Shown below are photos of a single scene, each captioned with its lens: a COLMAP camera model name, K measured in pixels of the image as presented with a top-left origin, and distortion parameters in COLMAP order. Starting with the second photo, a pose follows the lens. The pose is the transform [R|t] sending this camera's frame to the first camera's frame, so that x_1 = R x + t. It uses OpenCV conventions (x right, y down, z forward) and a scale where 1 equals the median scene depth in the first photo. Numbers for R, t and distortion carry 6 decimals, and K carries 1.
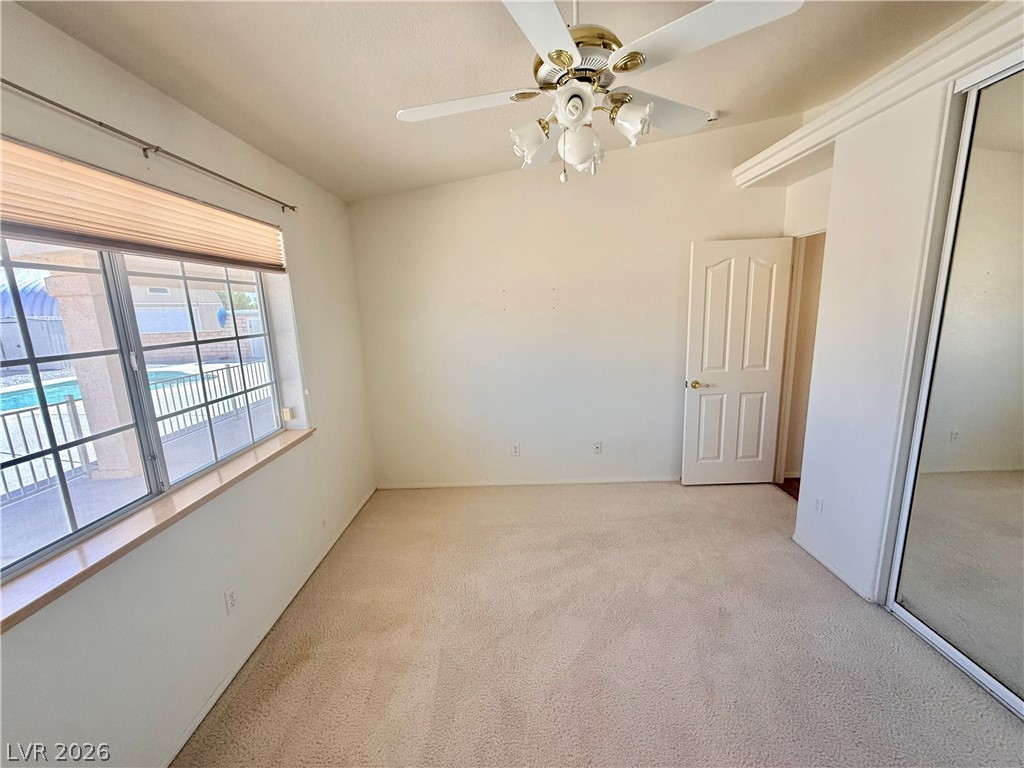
lens RADIAL K [[409.7, 0, 512.1], [0, 409.7, 384.5], [0, 0, 1]] dist [-0.001321, 0.000330]
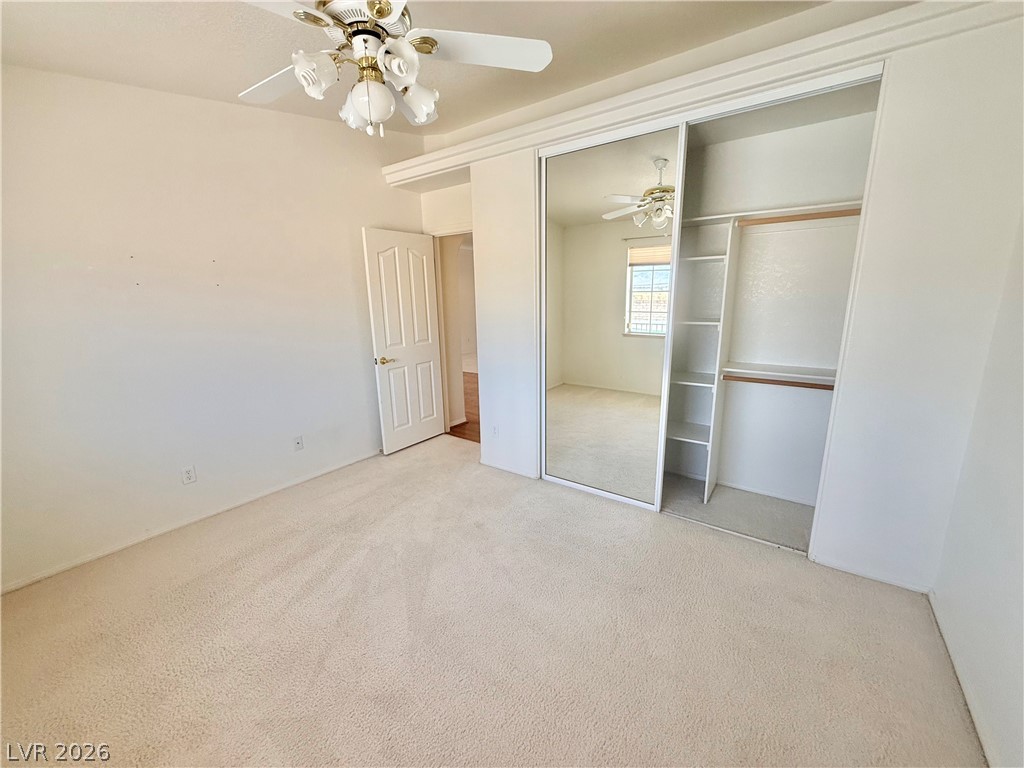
lens RADIAL K [[409.7, 0, 510.4], [0, 409.7, 384.5], [0, 0, 1]] dist [-0.001321, 0.000330]
pose [[0.585062, -0.150433, 0.796915, -0.243762], [0.148603, 0.985894, 0.077008, 0.030365], [-0.797258, 0.073369, 0.599164, 0.085850]]
